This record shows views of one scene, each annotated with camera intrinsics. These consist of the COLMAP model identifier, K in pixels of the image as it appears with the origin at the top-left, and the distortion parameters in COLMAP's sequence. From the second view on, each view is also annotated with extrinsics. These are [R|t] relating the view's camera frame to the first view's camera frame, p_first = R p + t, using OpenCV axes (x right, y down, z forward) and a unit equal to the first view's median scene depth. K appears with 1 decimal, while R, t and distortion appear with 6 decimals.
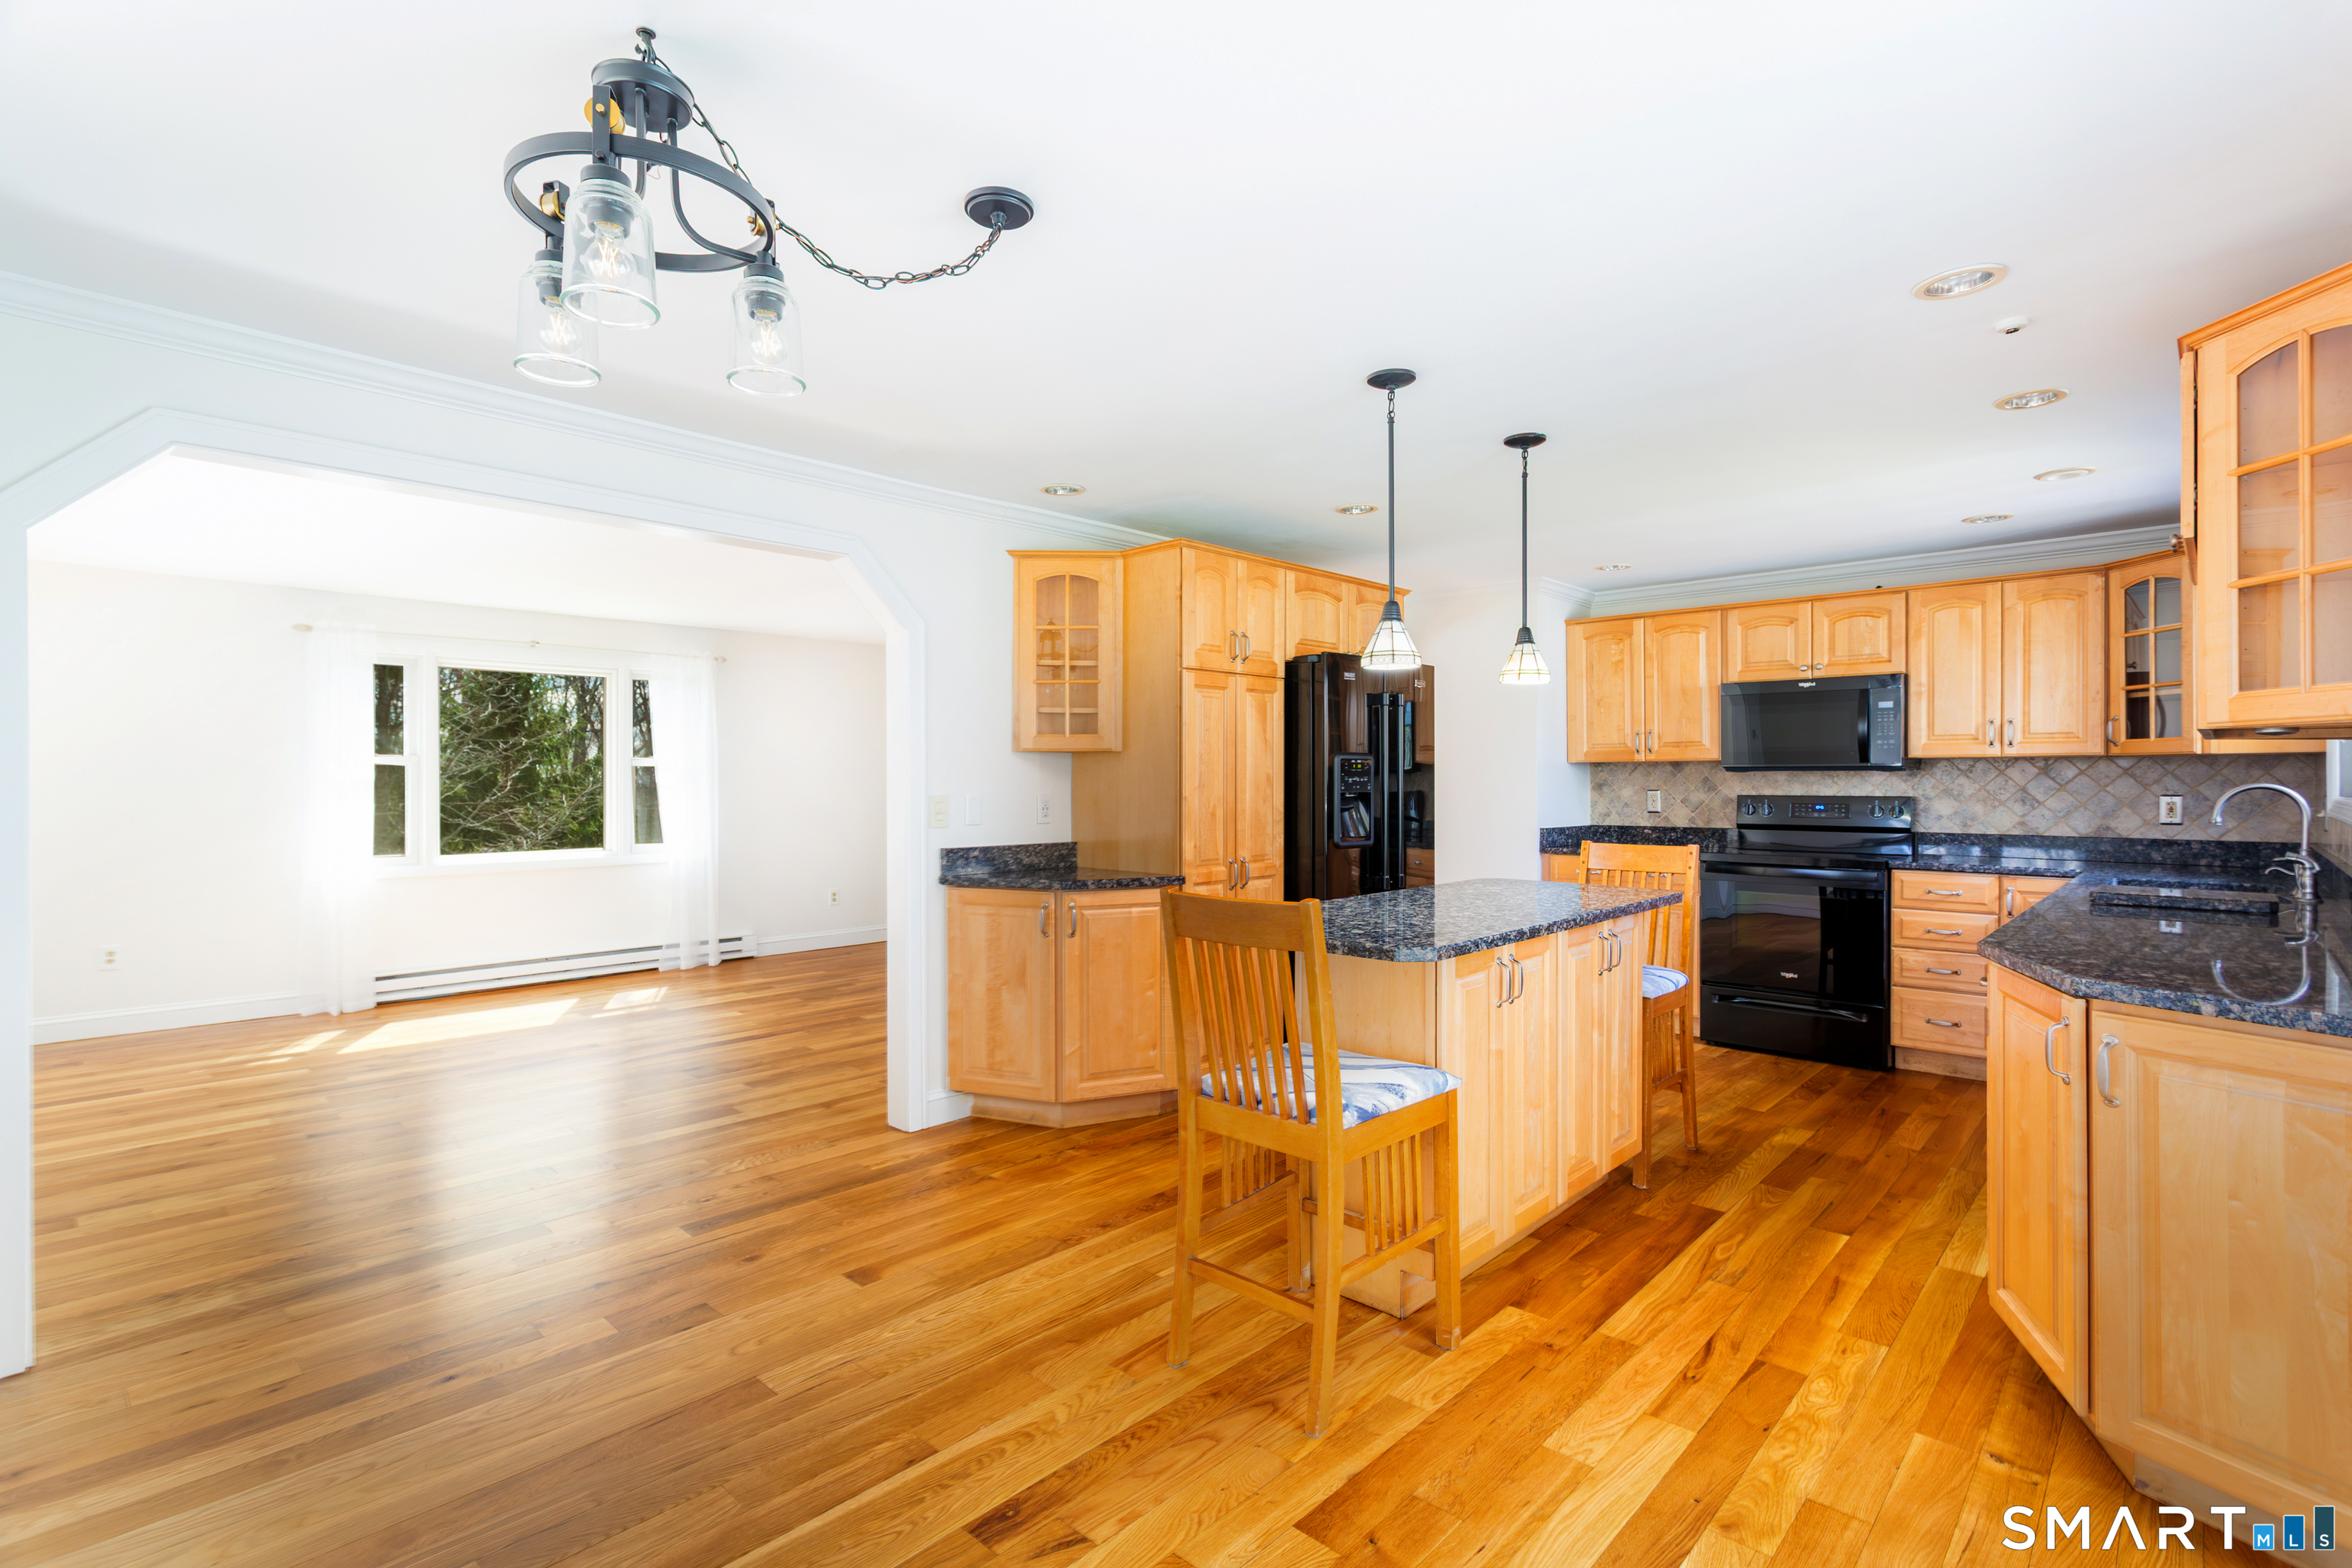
lens RADIAL K [[1102.4, 0, 1183.0], [0, 1102.4, 784.1], [0, 0, 1]] dist [0.012335, 0.002859]
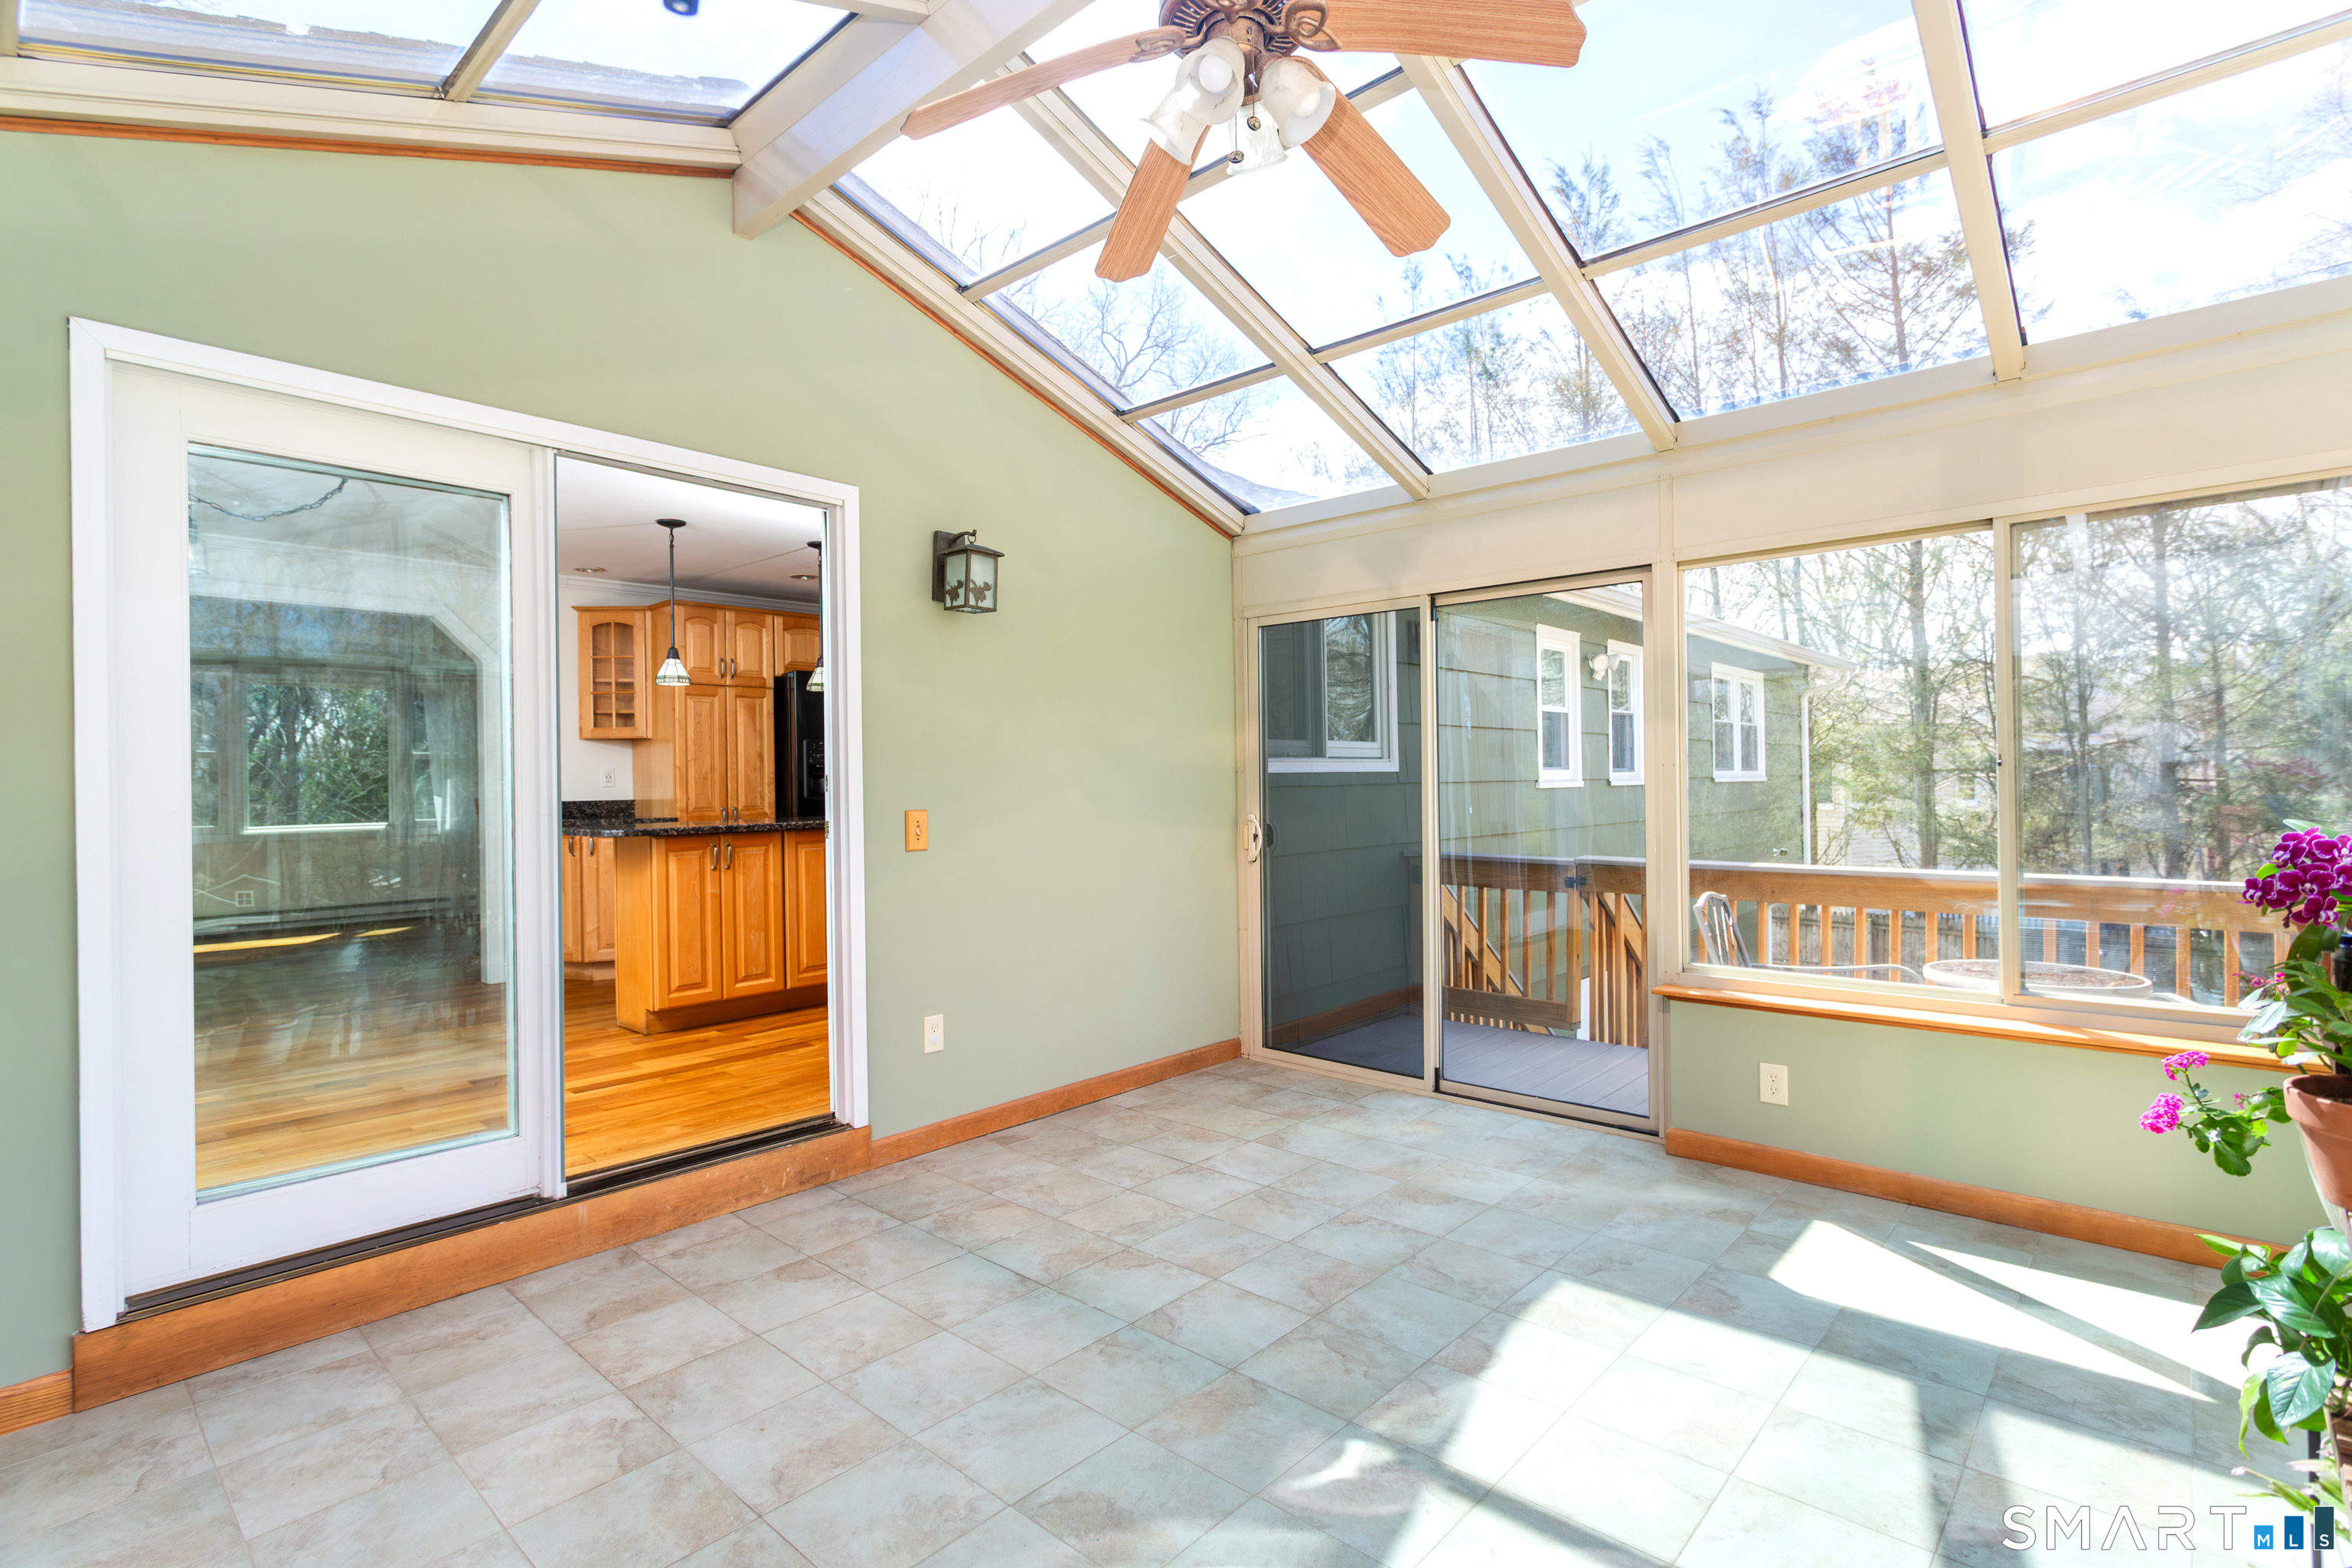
lens RADIAL K [[1102.4, 0, 1174.6], [0, 1102.4, 779.5], [0, 0, 1]] dist [0.012335, 0.002859]
pose [[0.999689, -0.016334, 0.018826, 0.648879], [0.016435, 0.999851, -0.005219, 0.048252], [-0.018738, 0.005527, 0.999809, -0.543072]]
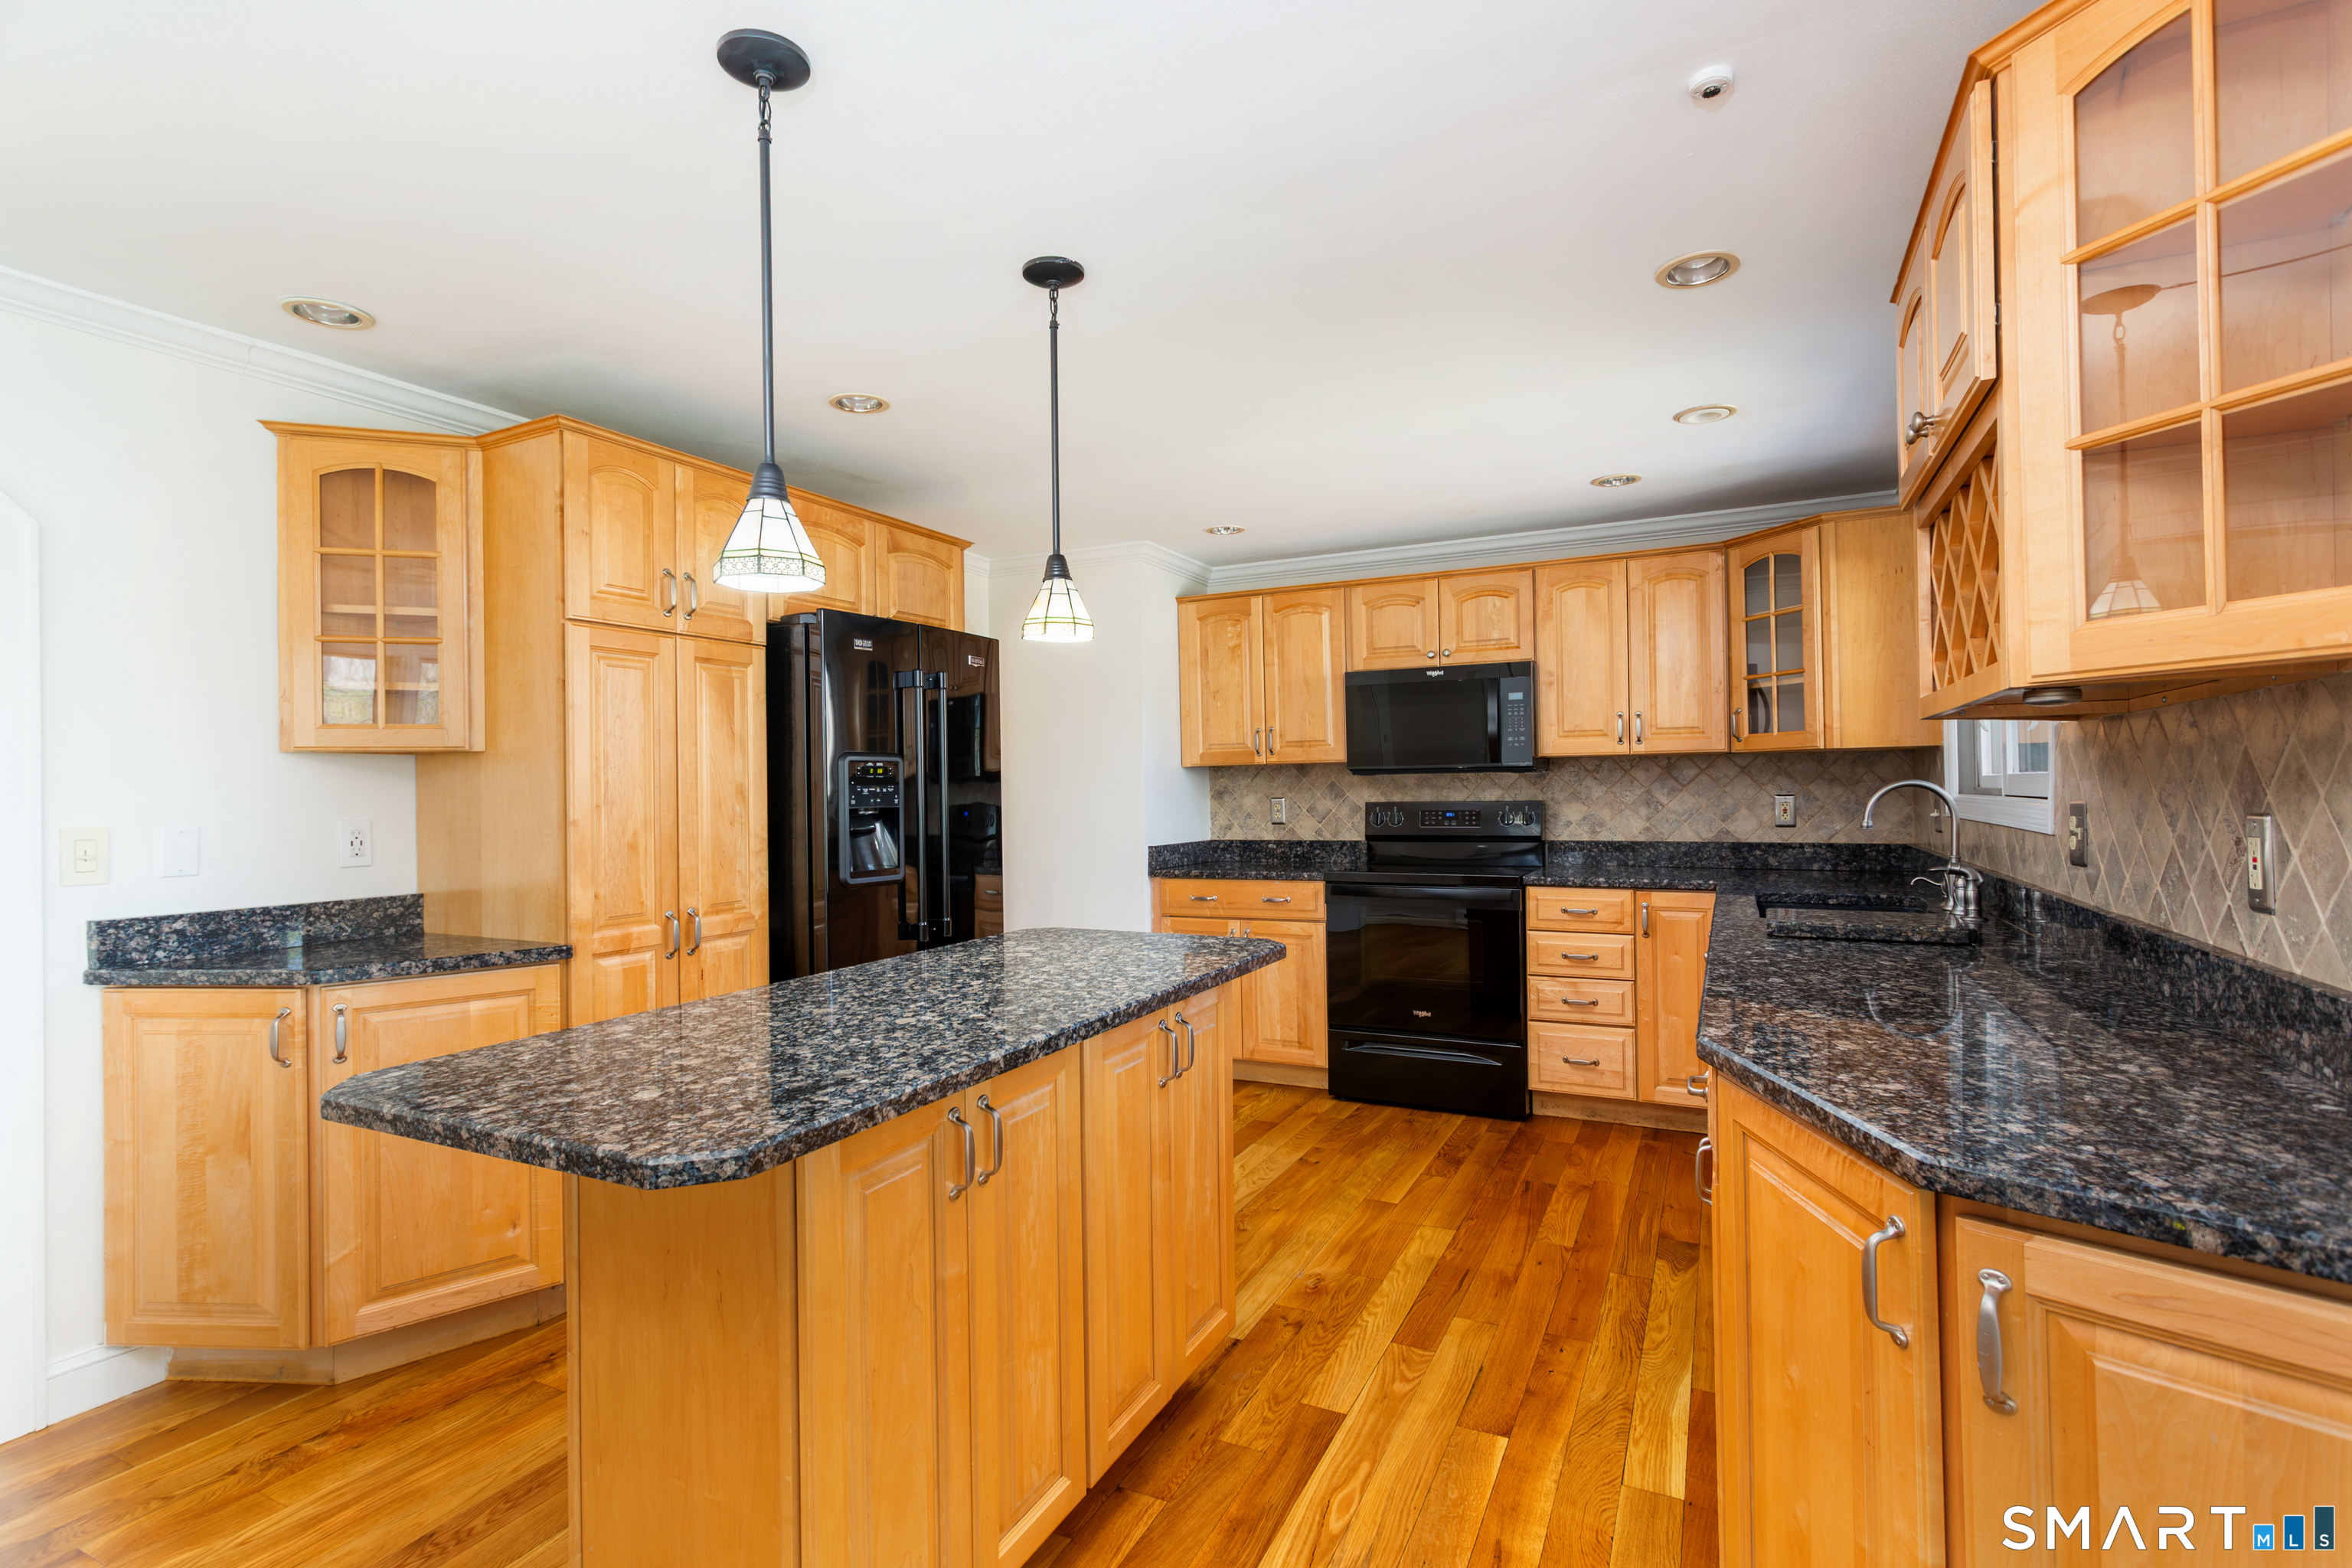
lens RADIAL K [[1102.4, 0, 1169.0], [0, 1102.4, 785.3], [0, 0, 1]] dist [0.012335, 0.002859]
pose [[0.960964, -0.012686, 0.276383, 0.152679], [0.015413, 0.999852, -0.007696, 0.001166], [-0.276245, 0.011656, 0.961017, 0.281364]]
